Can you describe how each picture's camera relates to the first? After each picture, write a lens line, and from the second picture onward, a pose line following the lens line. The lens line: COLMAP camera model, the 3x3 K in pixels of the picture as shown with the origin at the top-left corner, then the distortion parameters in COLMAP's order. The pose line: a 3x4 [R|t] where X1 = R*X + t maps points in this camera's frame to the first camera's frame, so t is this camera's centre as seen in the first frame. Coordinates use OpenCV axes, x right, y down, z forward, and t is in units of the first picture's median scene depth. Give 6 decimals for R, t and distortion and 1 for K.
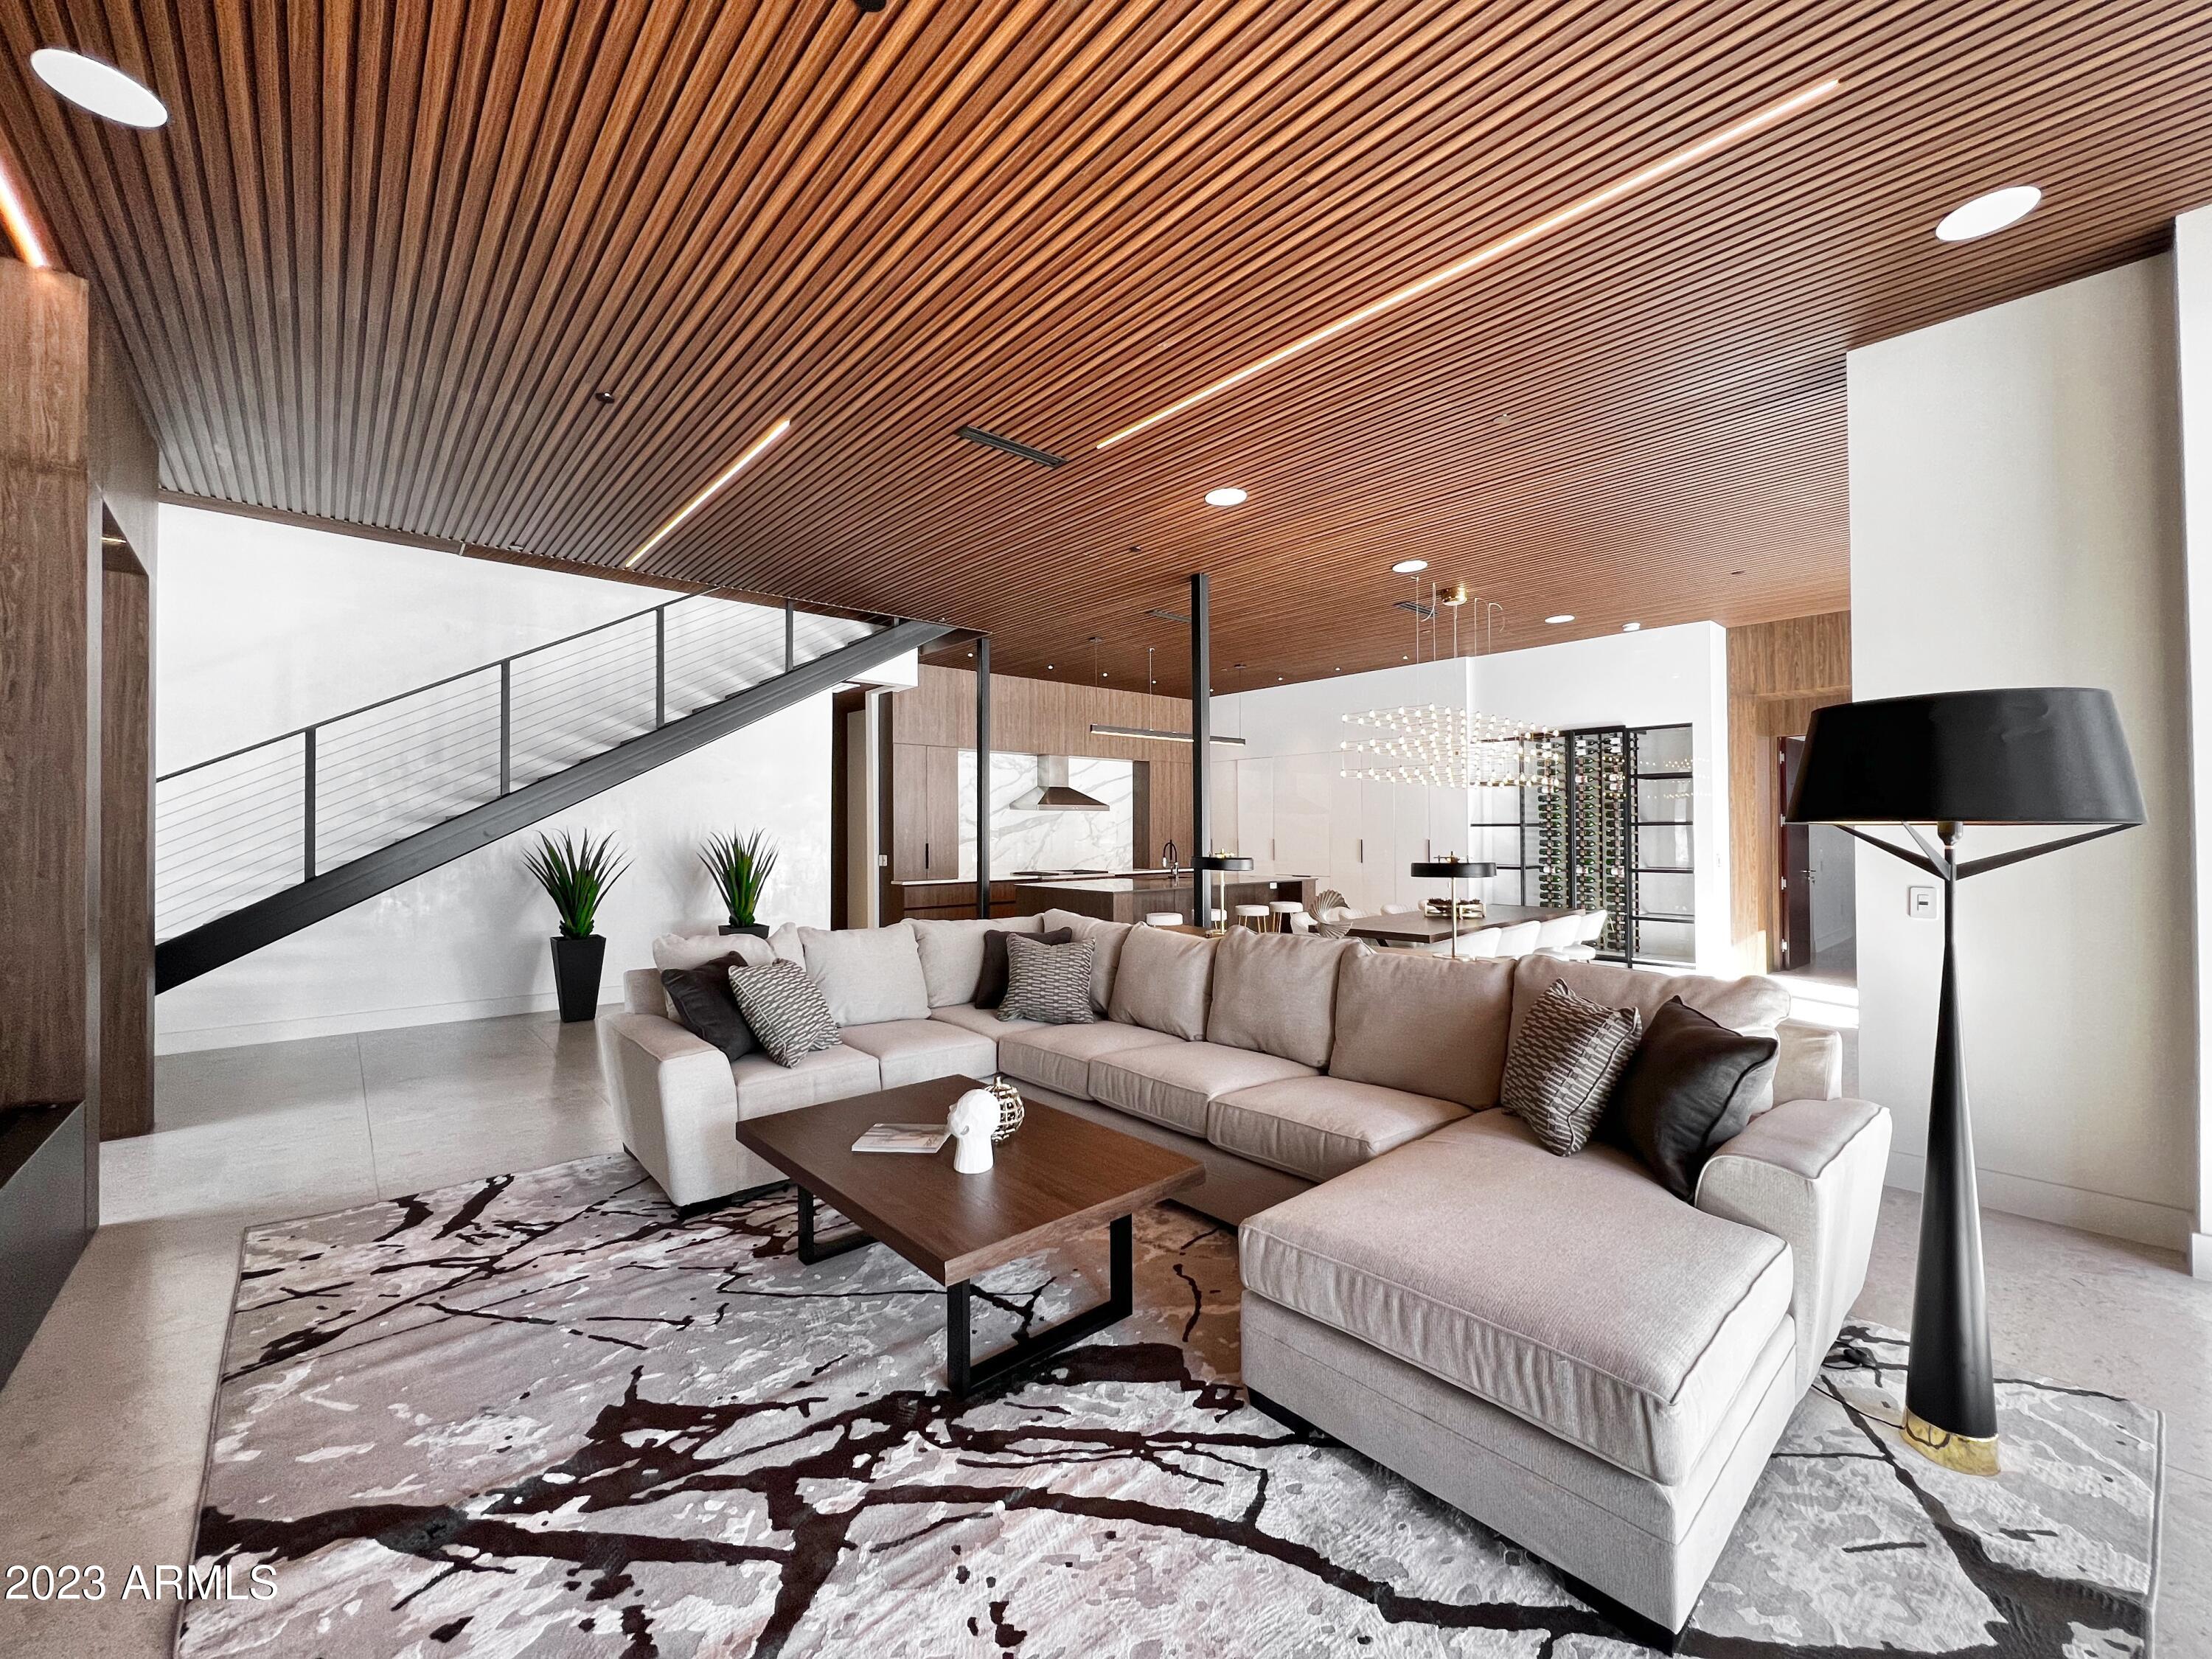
lens RADIAL K [[902.1, 0, 1106.1], [0, 902.1, 832.1], [0, 0, 1]] dist [-0.001029, 0.000983]
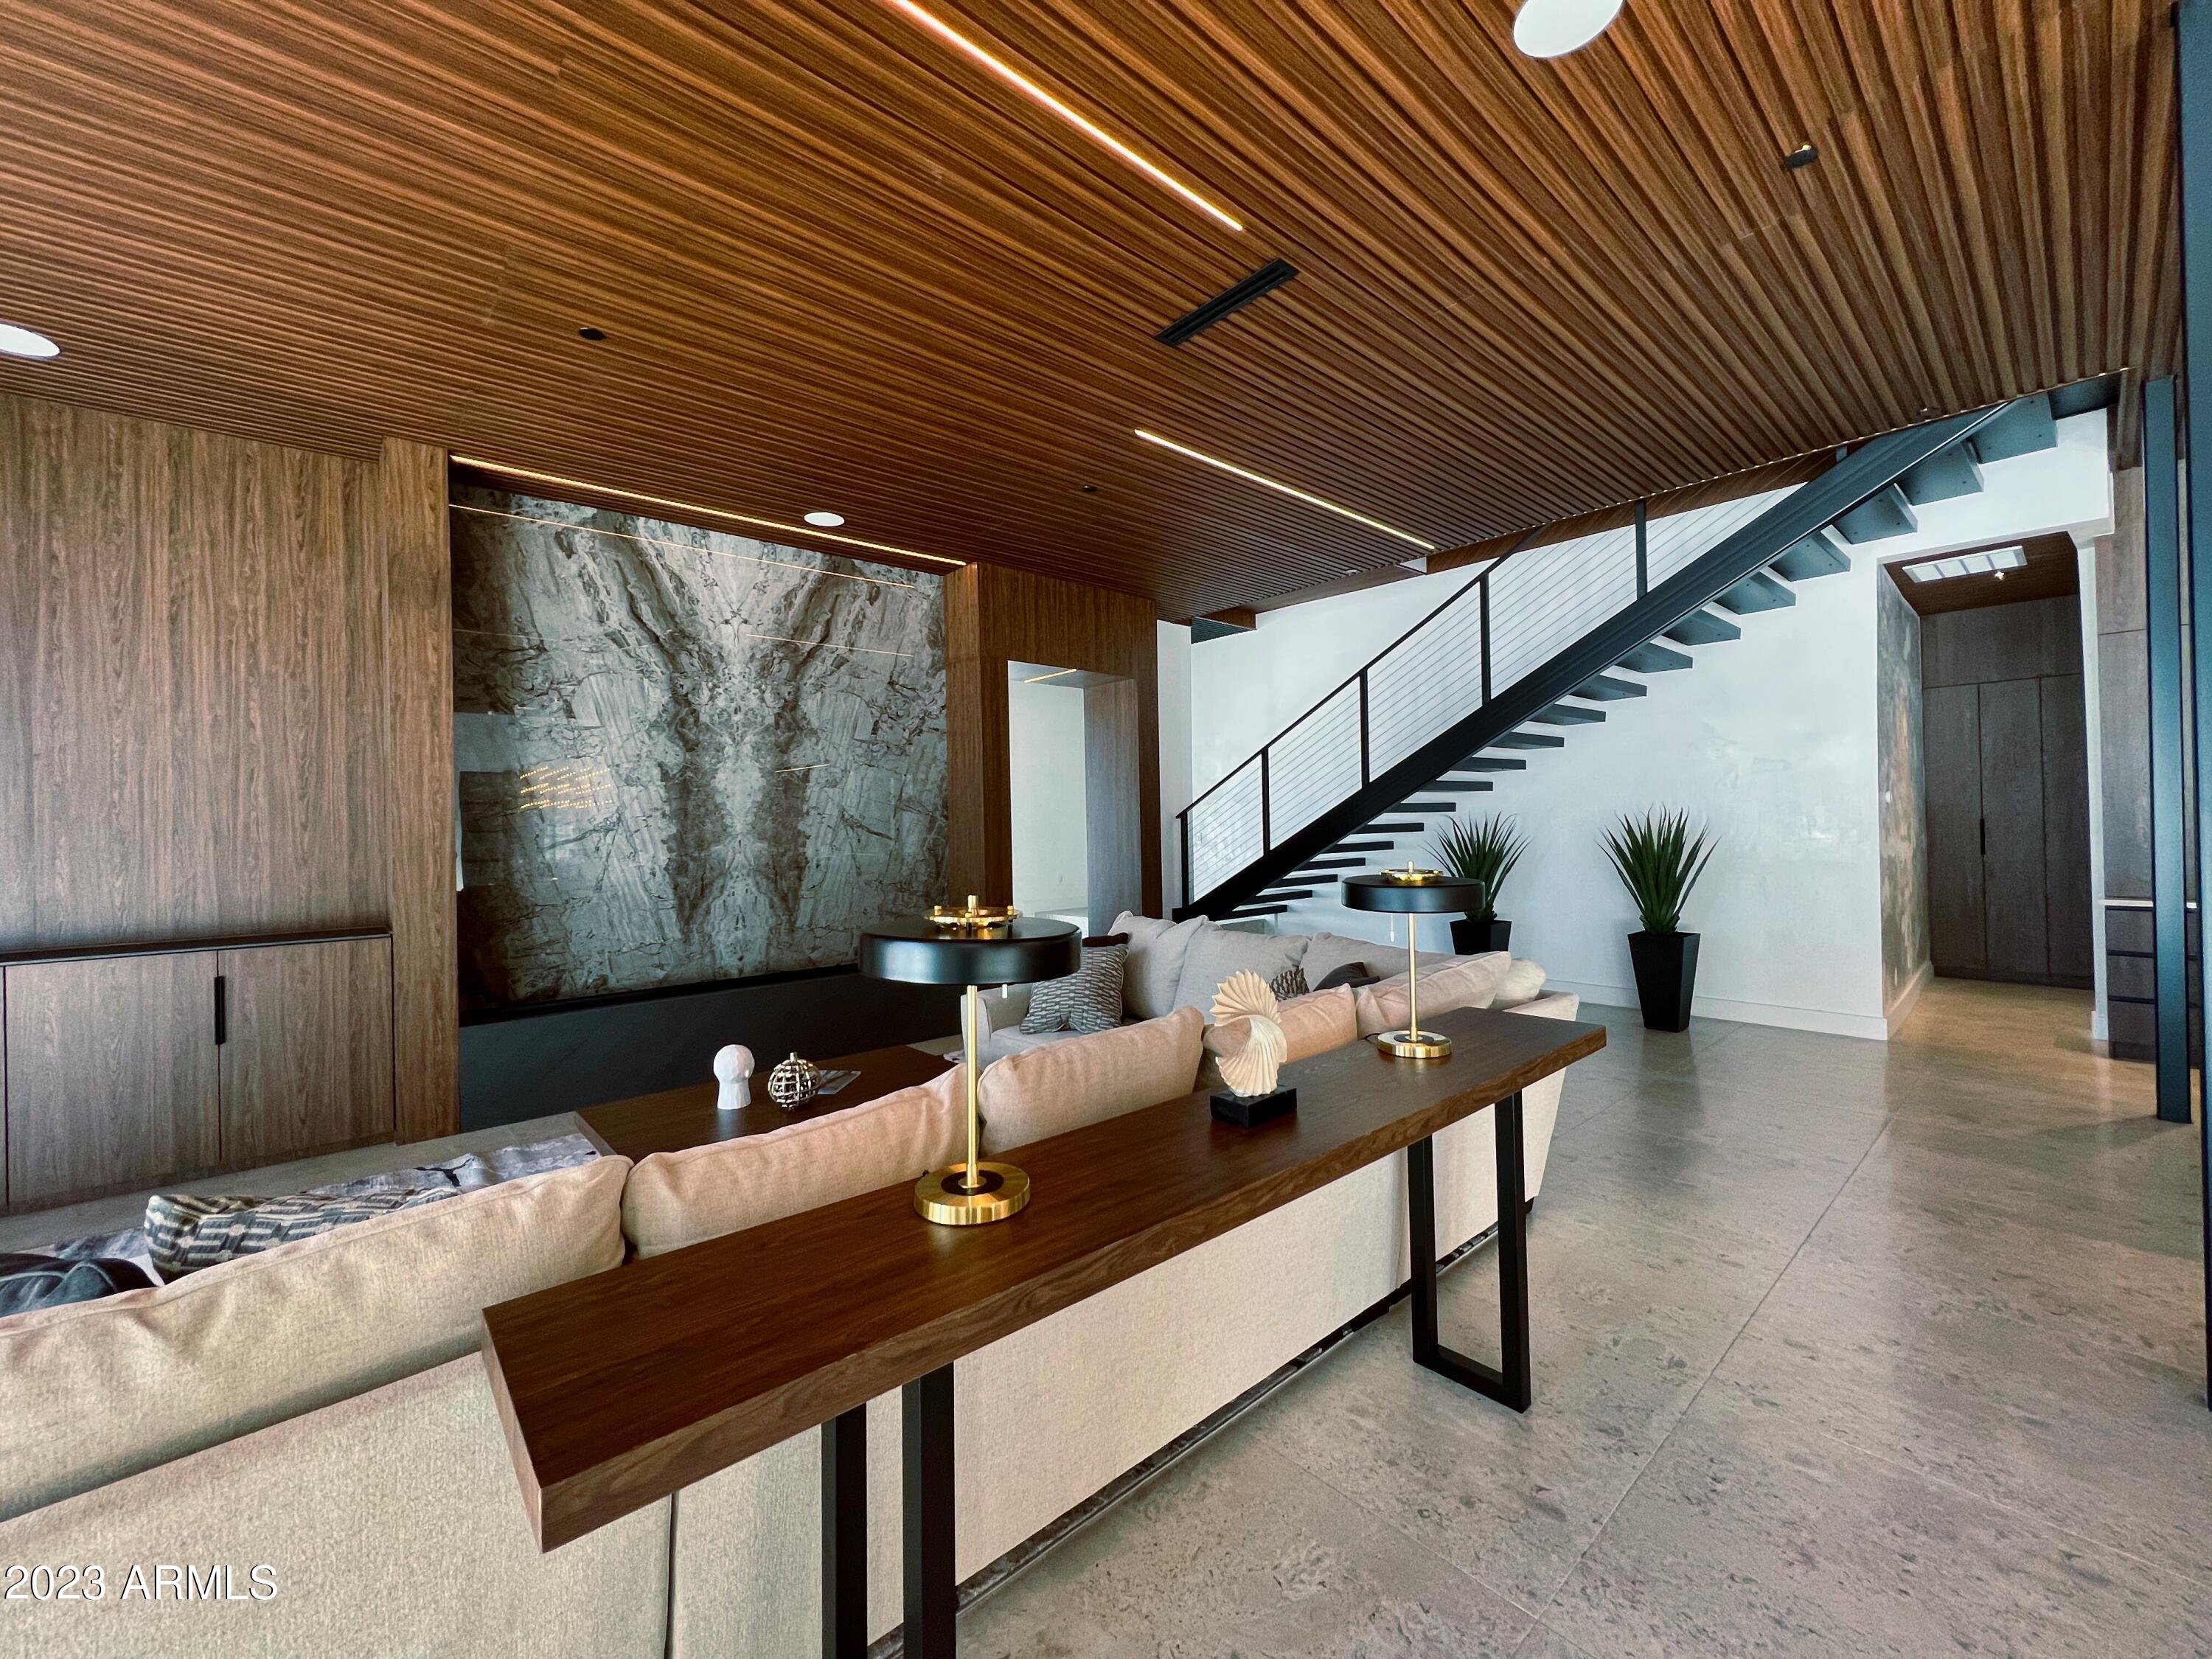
lens RADIAL K [[902.1, 0, 1106.4], [0, 902.1, 817.8], [0, 0, 1]] dist [-0.001029, 0.000983]
pose [[-0.011621, -0.004818, -0.999921, 0.317593], [0.024420, 0.999689, -0.005100, -0.003722], [0.999634, -0.024478, -0.011500, 0.447085]]
